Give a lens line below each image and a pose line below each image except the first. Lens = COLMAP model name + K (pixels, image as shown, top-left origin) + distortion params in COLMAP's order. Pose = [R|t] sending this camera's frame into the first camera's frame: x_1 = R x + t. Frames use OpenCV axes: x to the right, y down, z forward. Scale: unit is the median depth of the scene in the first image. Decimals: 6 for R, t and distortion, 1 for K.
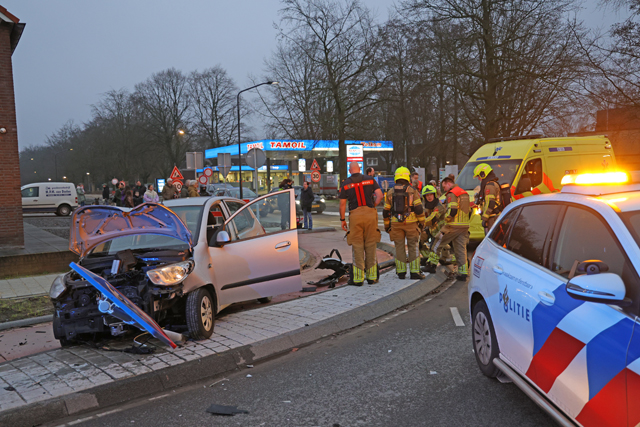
lens RADIAL K [[603.7, 0, 320.0], [0, 603.7, 213.5], [0, 0, 1]] dist [-0.007744, 0.120488]
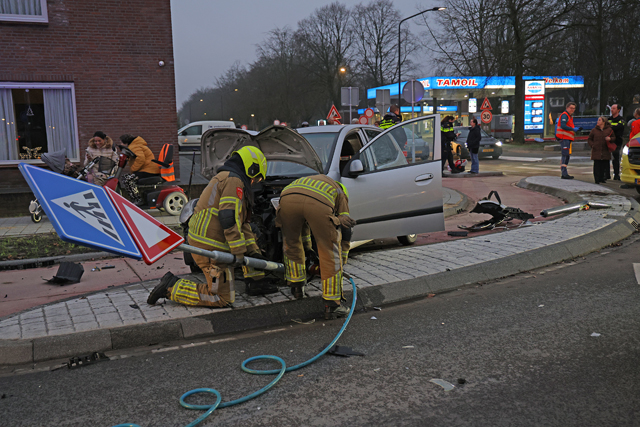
lens RADIAL K [[632.4, 0, 320.0], [0, 632.4, 213.5], [0, 0, 1]] dist [-0.007927, 0.181729]
pose [[0.962243, 0.044438, -0.268541, 0.015581], [-0.023418, 0.996441, 0.080980, 0.012310], [0.271183, -0.071634, 0.959858, 0.027386]]
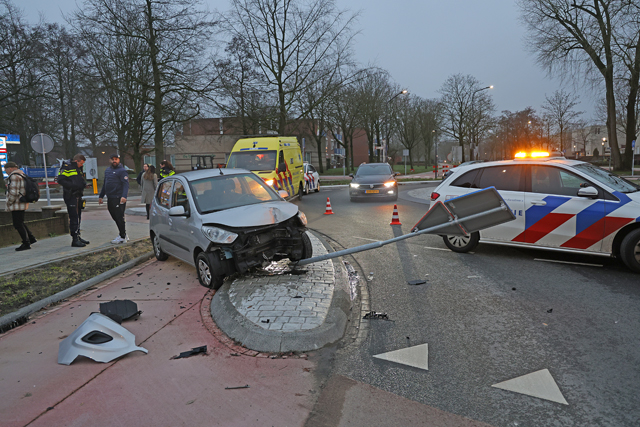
lens RADIAL K [[490.6, 0, 320.0], [0, 490.6, 213.5], [0, 0, 1]] dist [-0.004953, 0.000297]
pose [[0.715645, -0.057392, 0.696102, -0.336559], [0.038406, 0.998344, 0.042826, 0.013697], [-0.697407, -0.003914, 0.716665, 0.043730]]
